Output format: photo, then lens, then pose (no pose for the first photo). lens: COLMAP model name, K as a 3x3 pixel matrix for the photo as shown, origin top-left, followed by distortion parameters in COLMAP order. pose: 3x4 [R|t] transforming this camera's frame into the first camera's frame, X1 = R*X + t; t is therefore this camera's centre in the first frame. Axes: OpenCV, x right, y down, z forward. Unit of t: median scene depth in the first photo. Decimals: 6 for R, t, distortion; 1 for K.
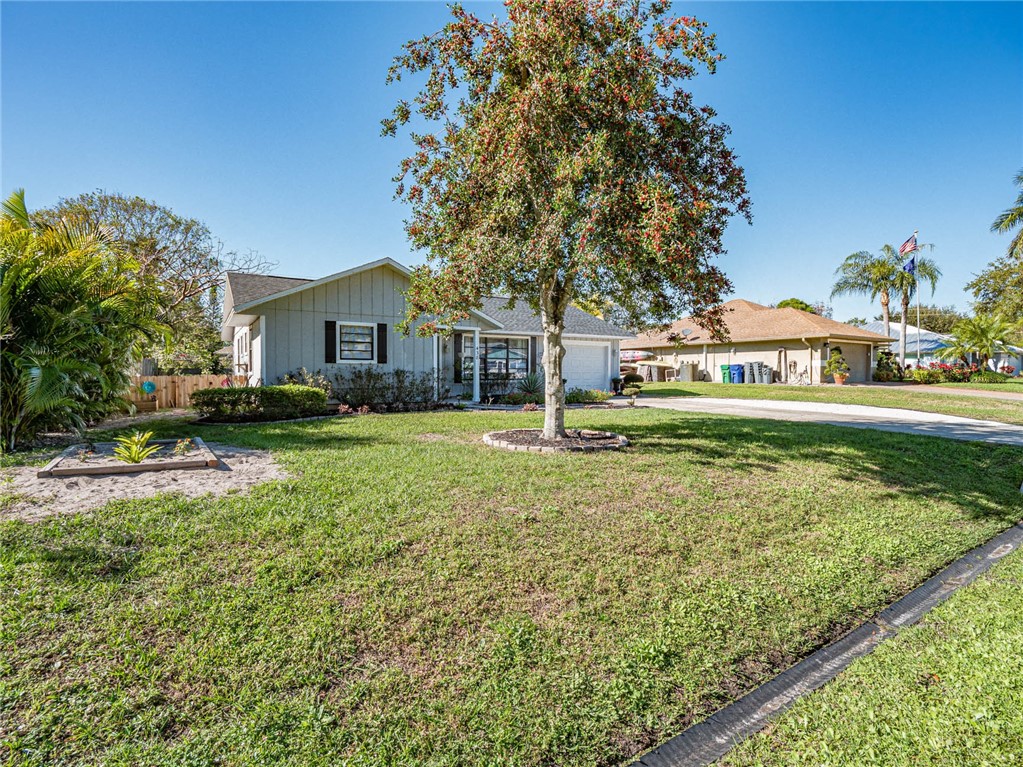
lens RADIAL K [[510.5, 0, 503.6], [0, 510.5, 385.0], [0, 0, 1]] dist [0.000677, -0.011852]
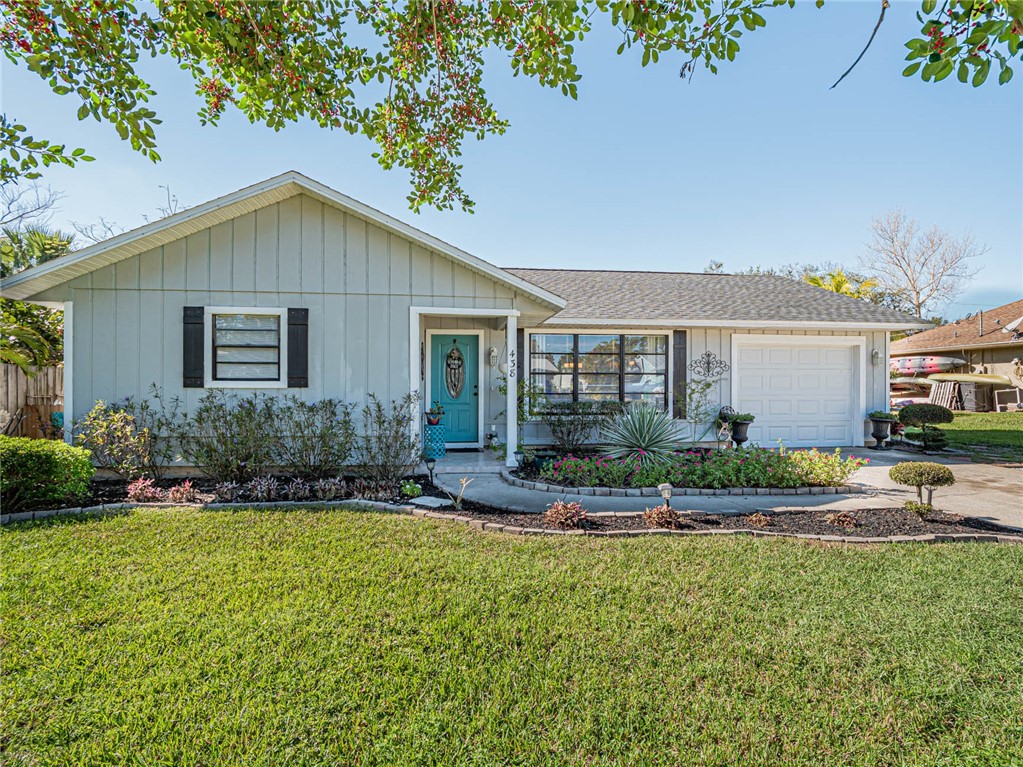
lens RADIAL K [[510.5, 0, 503.6], [0, 510.5, 385.0], [0, 0, 1]] dist [0.000677, -0.011852]
pose [[0.905371, -0.000568, -0.424621, 0.142151], [-0.010938, 0.999636, -0.024658, -0.031367], [0.424481, 0.026969, 0.905035, 0.572149]]
